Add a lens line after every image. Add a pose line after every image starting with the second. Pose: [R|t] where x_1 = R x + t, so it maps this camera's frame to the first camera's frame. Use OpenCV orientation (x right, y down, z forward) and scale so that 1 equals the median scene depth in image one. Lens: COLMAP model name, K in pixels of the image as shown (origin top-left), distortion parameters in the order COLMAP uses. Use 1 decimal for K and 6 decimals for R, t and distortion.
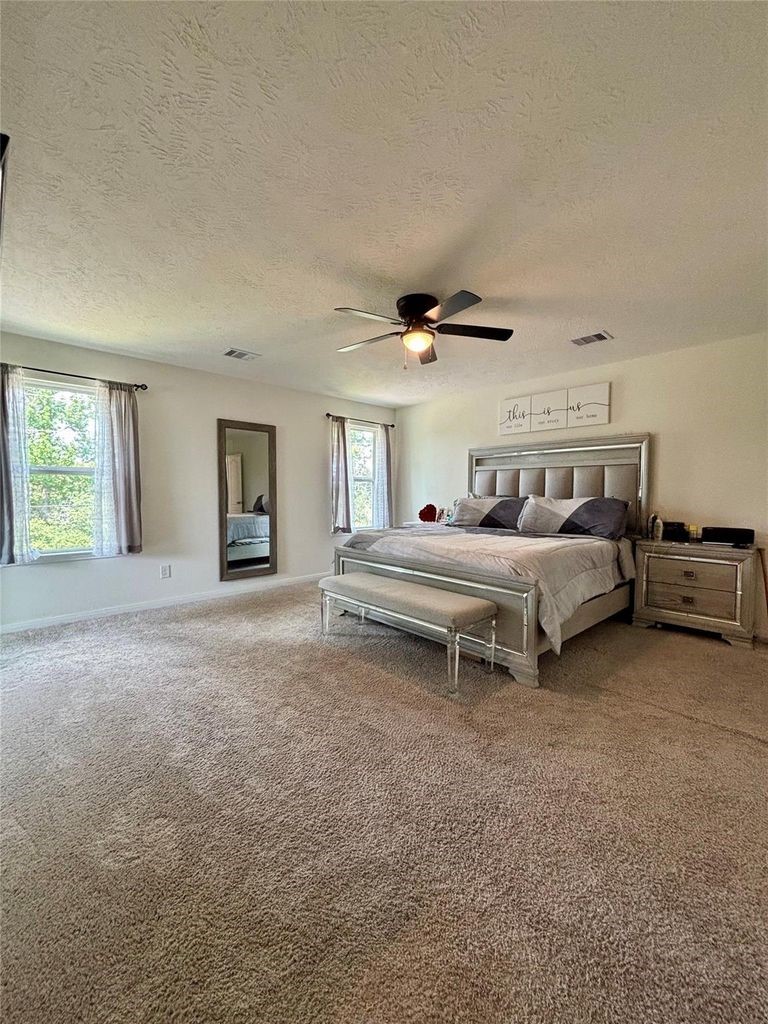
lens RADIAL K [[406.3, 0, 386.1], [0, 406.3, 510.7], [0, 0, 1]] dist [0.045819, -0.000150]
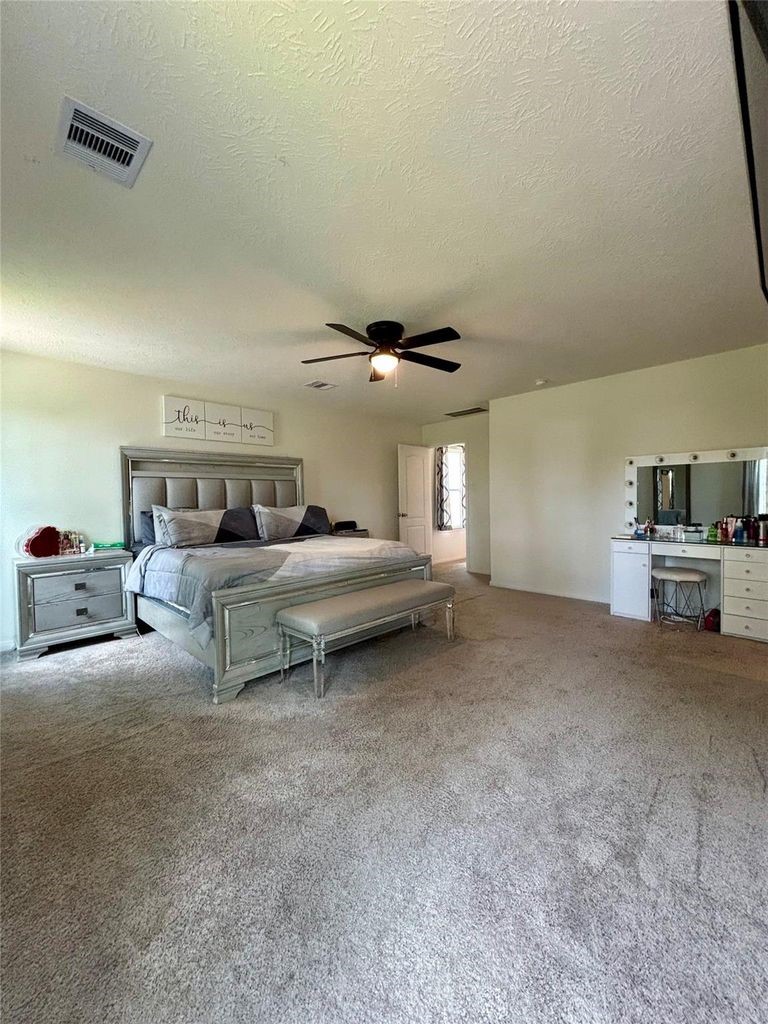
lens RADIAL K [[409.7, 0, 384.0], [0, 409.7, 512.0], [0, 0, 1]] dist [0.010316, -0.000264]
pose [[-0.023809, -0.028809, 0.999301, -0.693824], [0.068814, 0.997167, 0.030387, -0.030326], [-0.997345, 0.069489, -0.021760, 0.707861]]
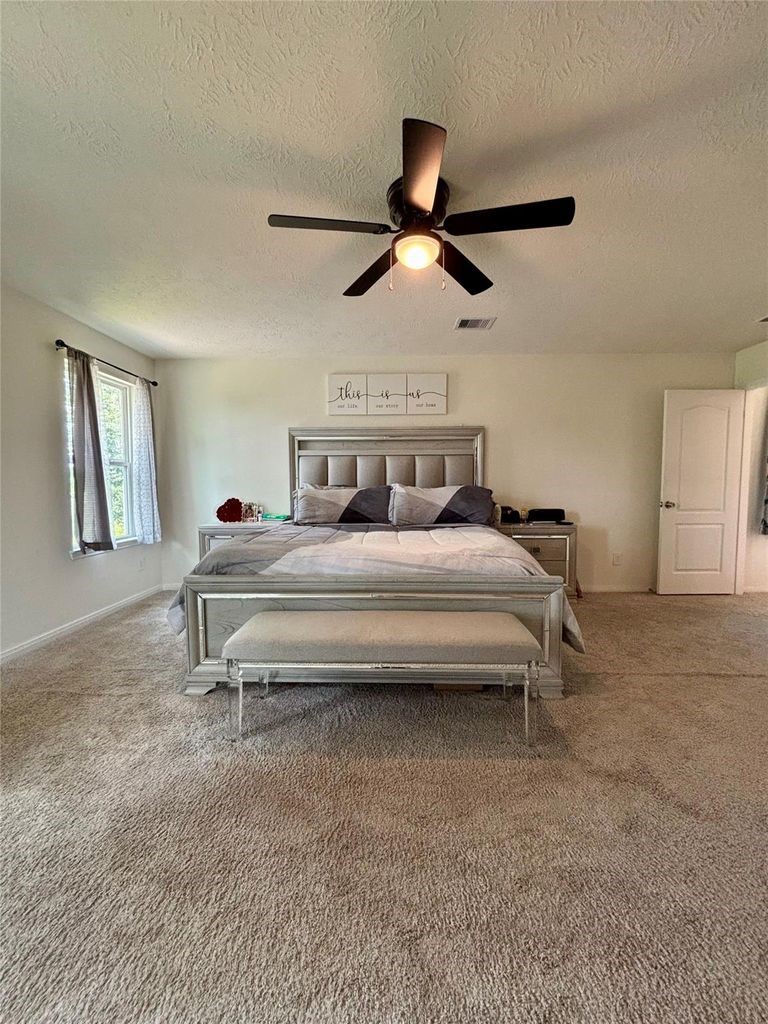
lens RADIAL K [[410.5, 0, 384.4], [0, 410.5, 508.9], [0, 0, 1]] dist [-0.000569, -0.000590]
pose [[0.706663, -0.047842, 0.705931, -0.306926], [0.038662, 0.998832, 0.028991, -0.010511], [-0.706494, 0.006806, 0.707687, 0.379128]]
